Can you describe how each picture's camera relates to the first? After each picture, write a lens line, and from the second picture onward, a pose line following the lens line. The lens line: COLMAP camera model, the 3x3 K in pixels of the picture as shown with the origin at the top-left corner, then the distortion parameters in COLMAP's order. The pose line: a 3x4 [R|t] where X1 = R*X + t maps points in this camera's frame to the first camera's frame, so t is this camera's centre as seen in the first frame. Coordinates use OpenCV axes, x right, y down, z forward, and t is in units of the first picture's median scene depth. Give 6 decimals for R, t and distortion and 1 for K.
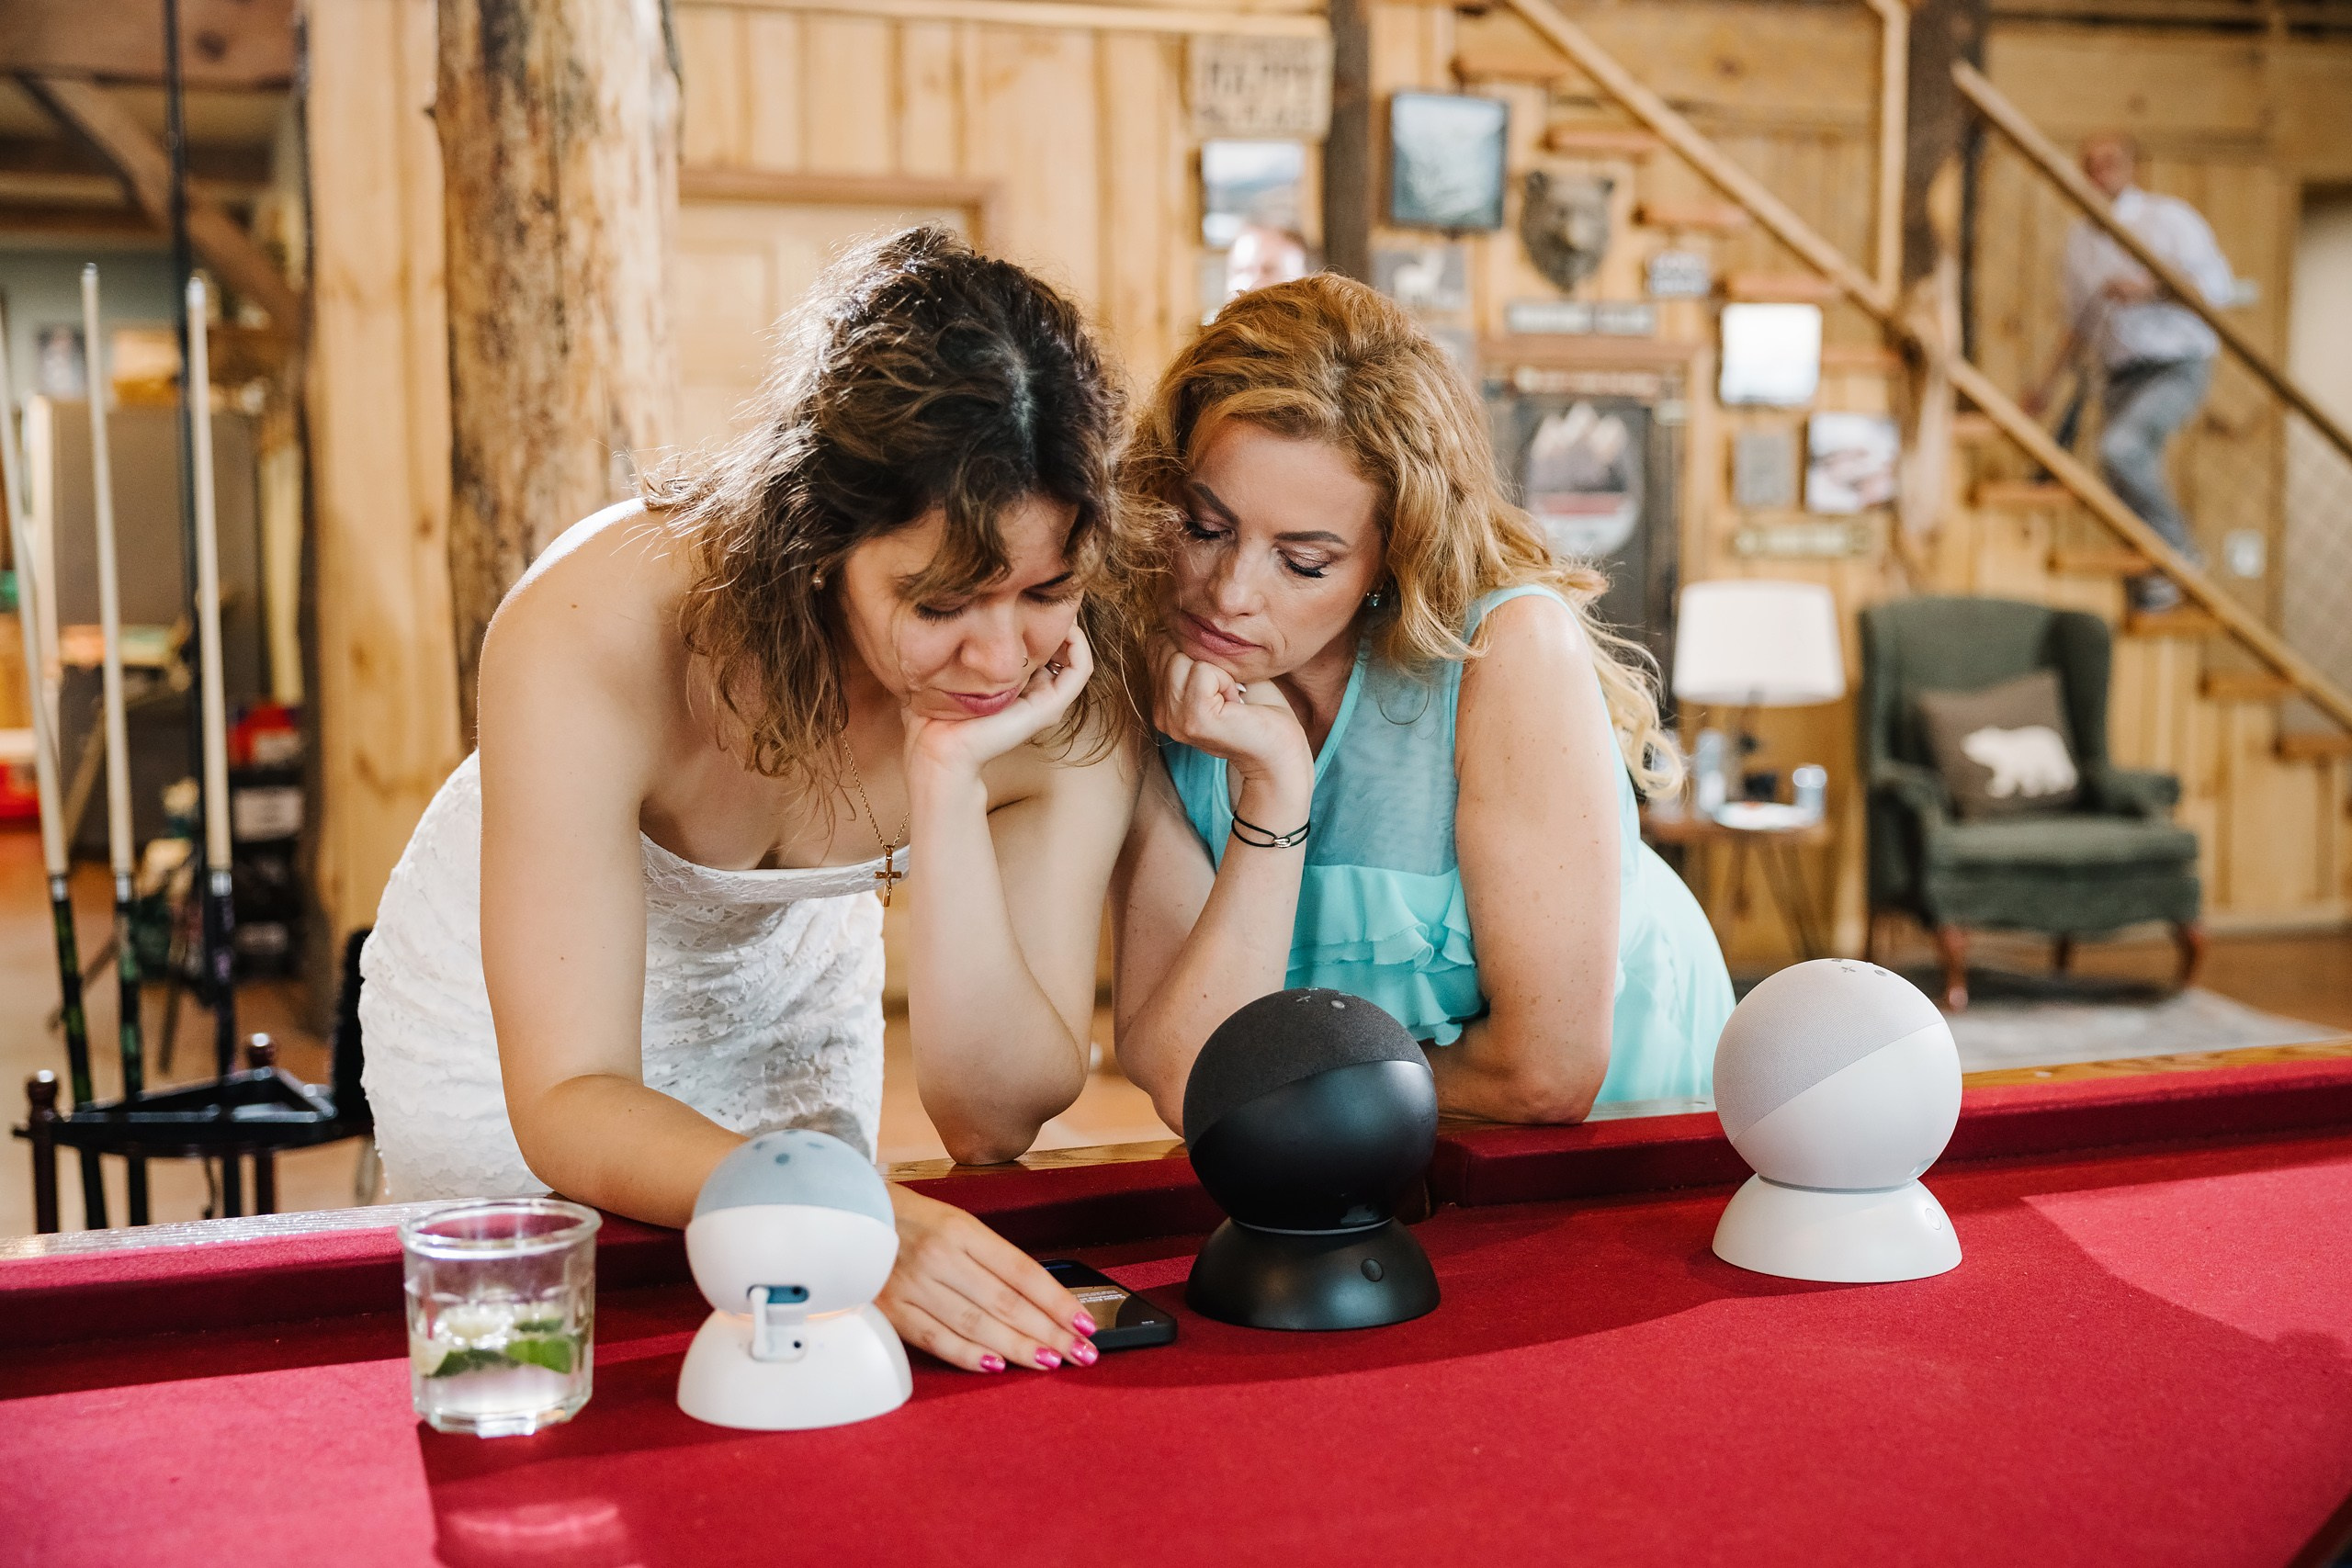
lens RADIAL K [[2906.3, 0, 1235.1], [0, 2906.3, 750.1], [0, 0, 1]] dist [-0.047326, 0.000000]
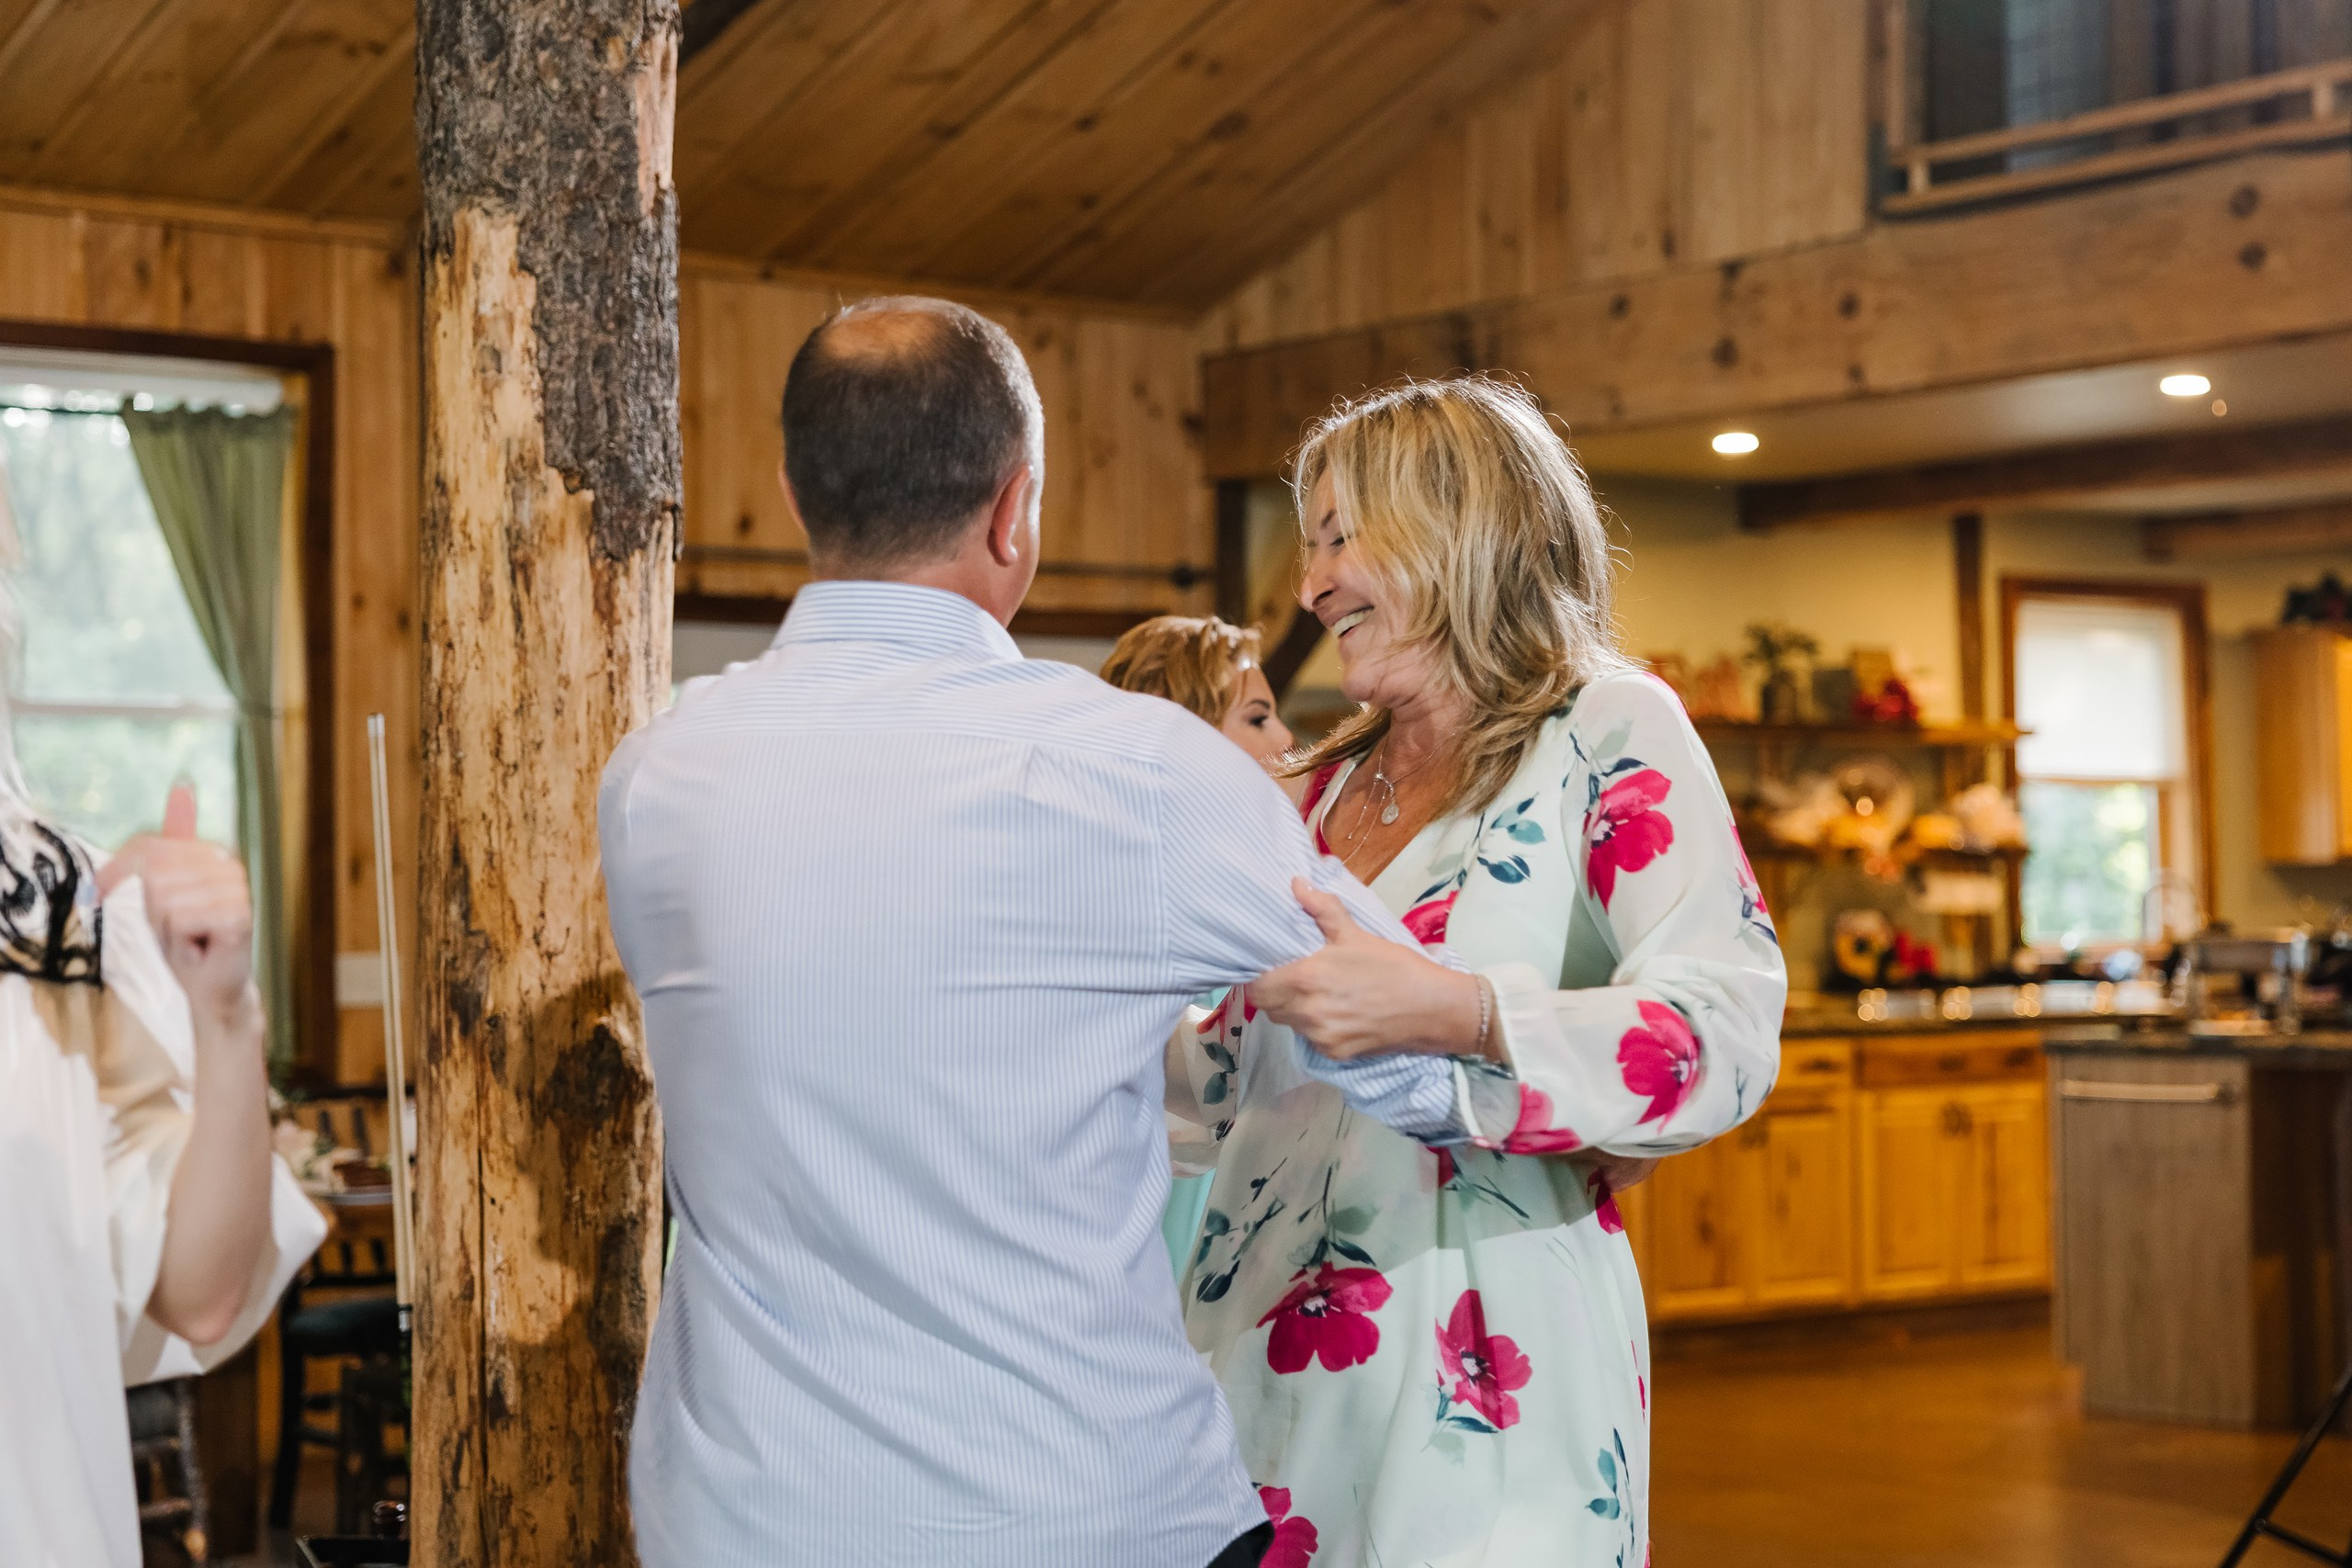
lens RADIAL K [[4173.1, 0, 1220.4], [0, 4173.1, 773.3], [0, 0, 1]] dist [0.012655, 0.000000]
pose [[0.313176, -0.027923, -0.949284, 1.307911], [-0.056719, 0.997233, -0.048045, -0.107631], [0.948000, 0.068889, 0.310726, 0.965581]]
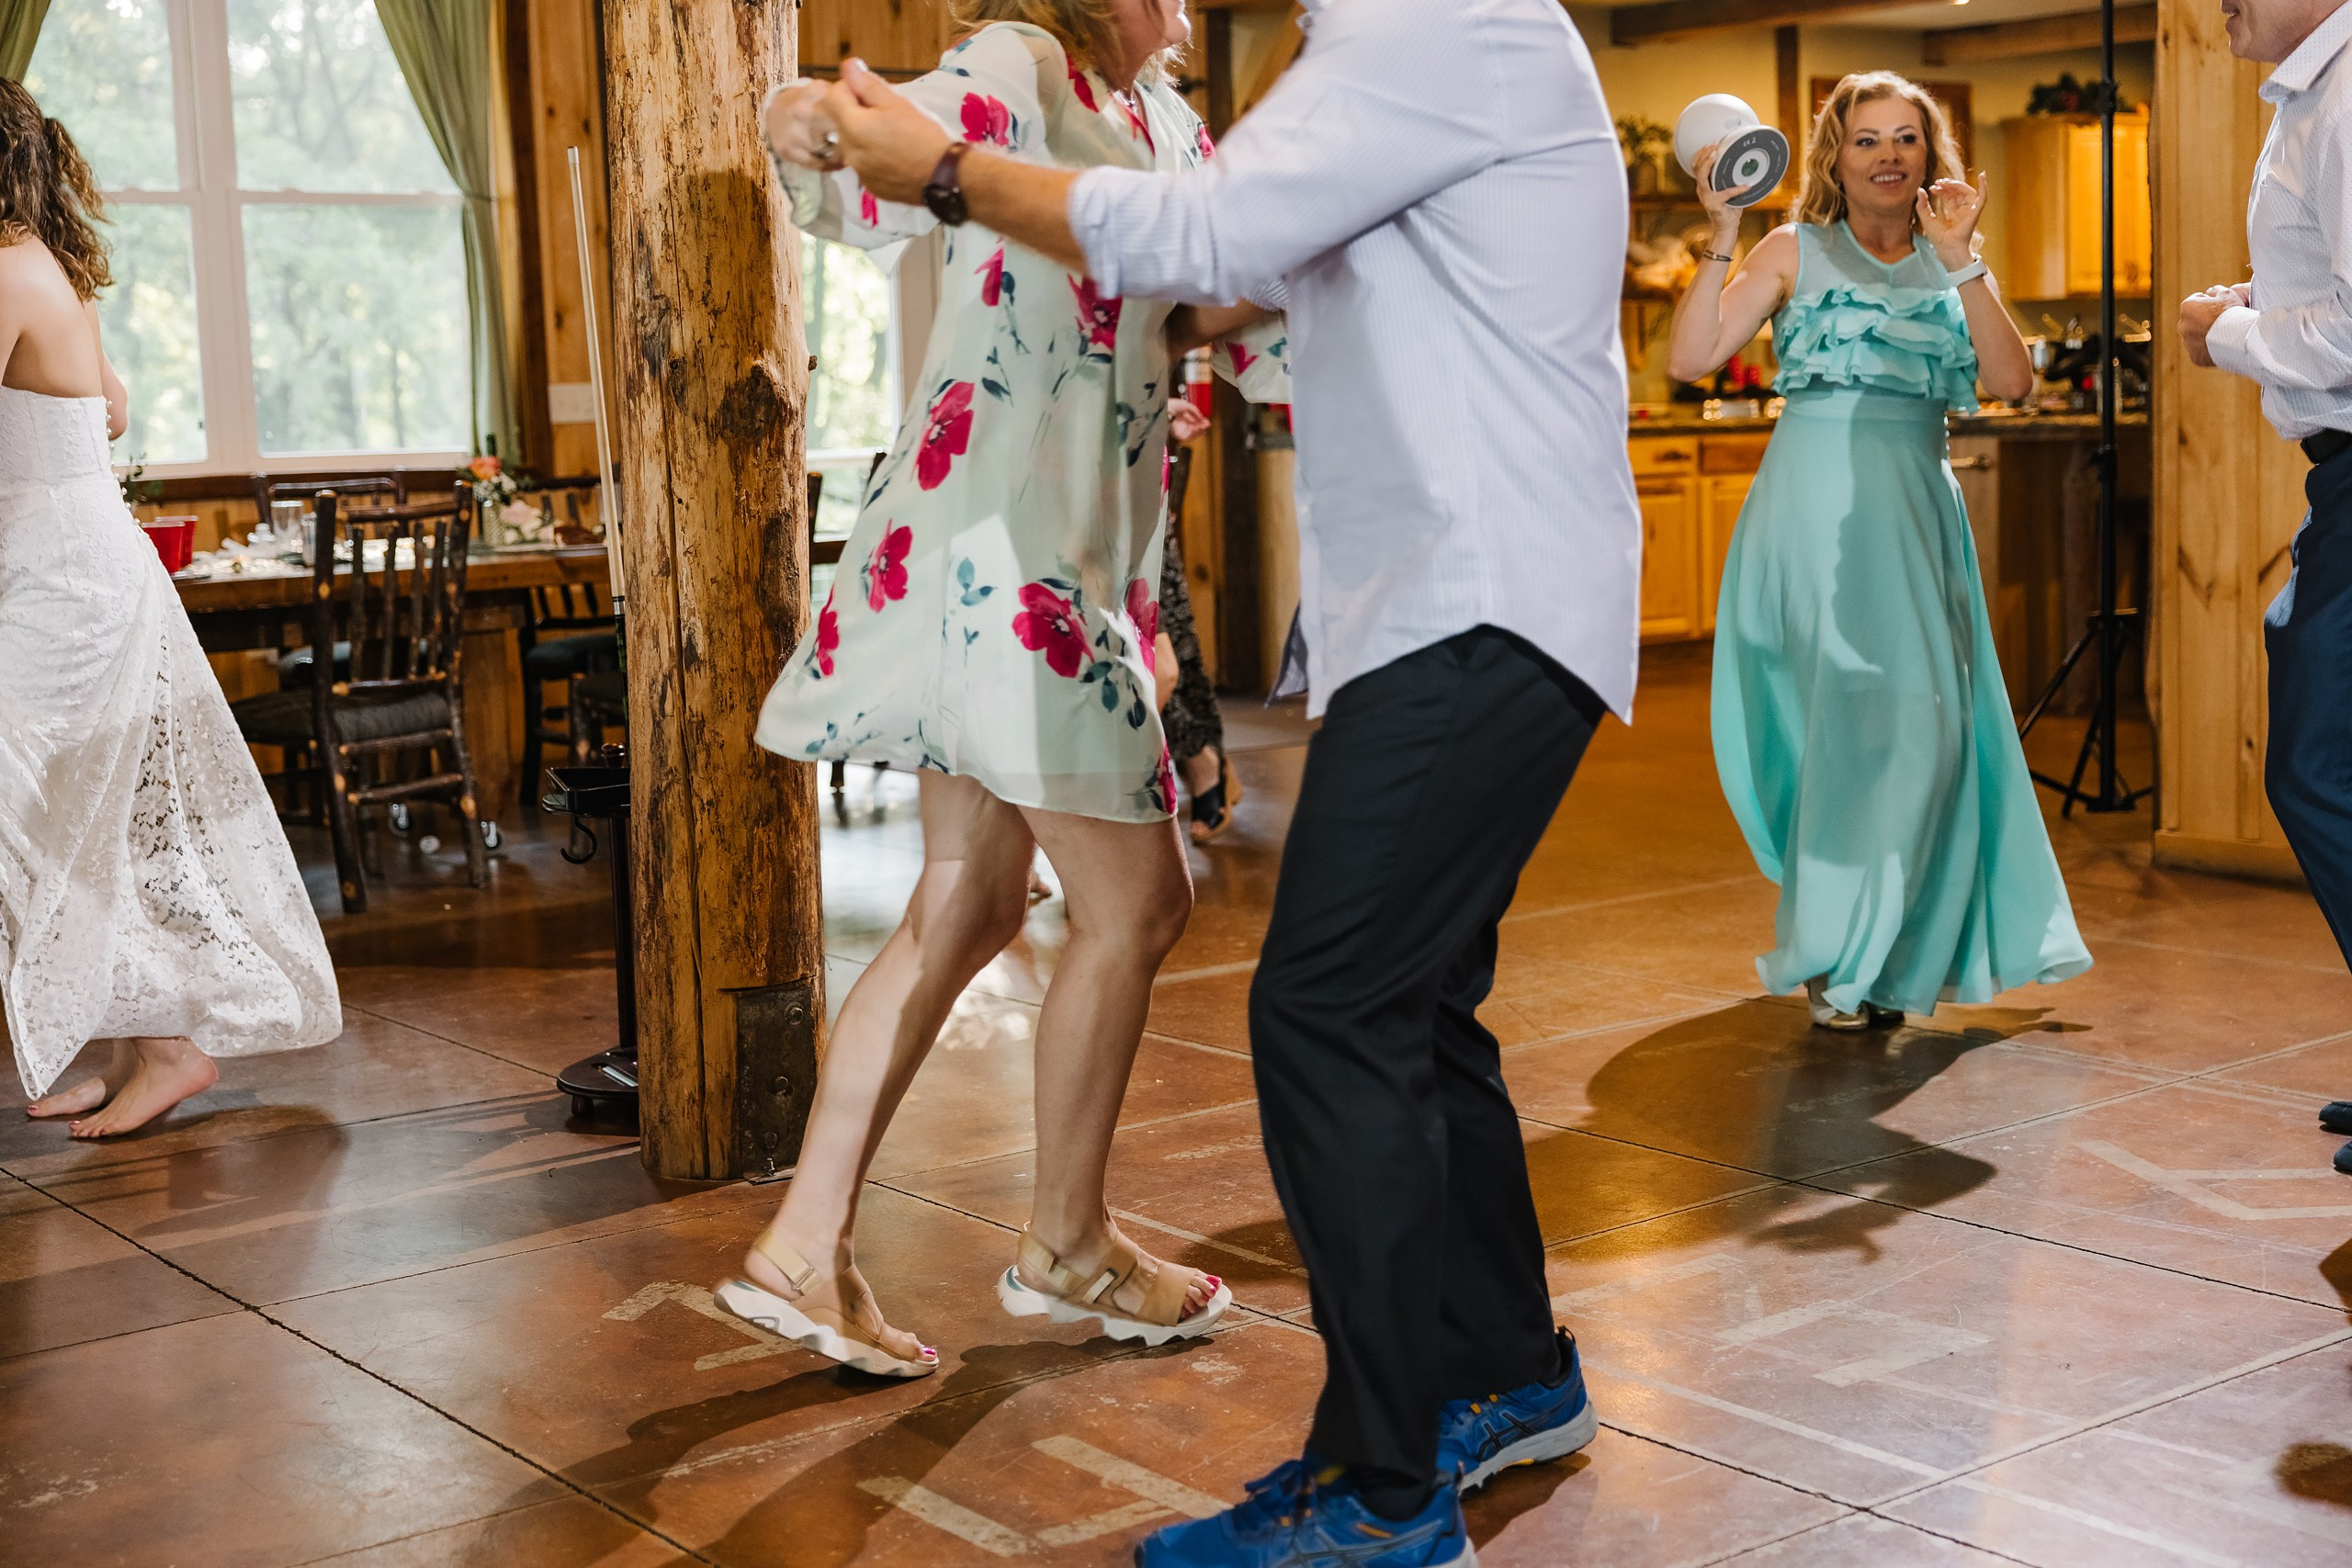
lens RADIAL K [[3142.5, 0, 1172.3], [0, 3142.5, 779.7], [0, 0, 1]] dist [-0.003665, 0.000000]
pose [[0.301720, 0.113701, -0.946593, 1.299261], [-0.036543, 0.993513, 0.107689, -0.048000], [0.952696, 0.002099, 0.303917, 0.963073]]
